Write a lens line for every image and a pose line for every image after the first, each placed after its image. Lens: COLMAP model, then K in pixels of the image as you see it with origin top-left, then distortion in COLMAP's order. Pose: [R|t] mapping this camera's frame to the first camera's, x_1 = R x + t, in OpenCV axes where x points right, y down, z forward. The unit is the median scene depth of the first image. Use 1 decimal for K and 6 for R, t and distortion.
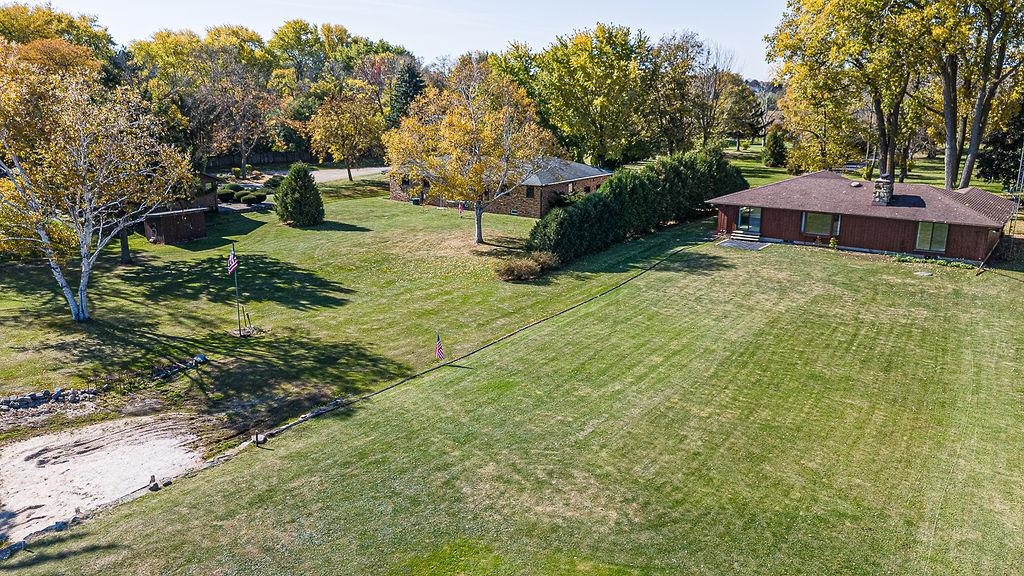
lens RADIAL K [[754.3, 0, 512.0], [0, 754.3, 288.0], [0, 0, 1]] dist [0.108558, -0.125916]
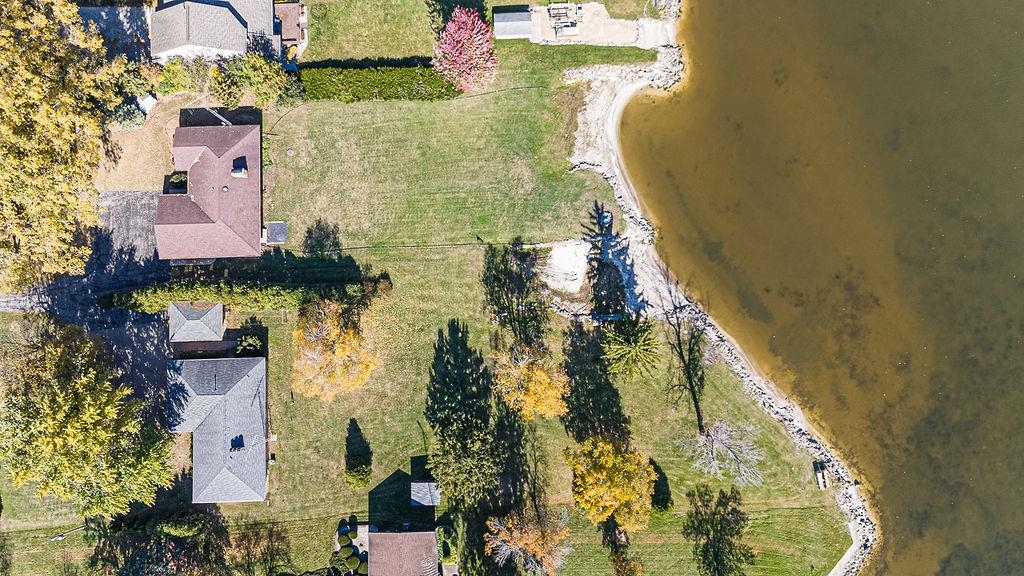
lens RADIAL K [[754.3, 0, 512.0], [0, 754.3, 288.0], [0, 0, 1]] dist [0.108558, -0.125916]
pose [[-0.622115, -0.781370, 0.049334, -0.310219], [0.196937, -0.095190, 0.975784, -1.942349], [-0.757752, 0.616766, 0.213100, 0.185763]]
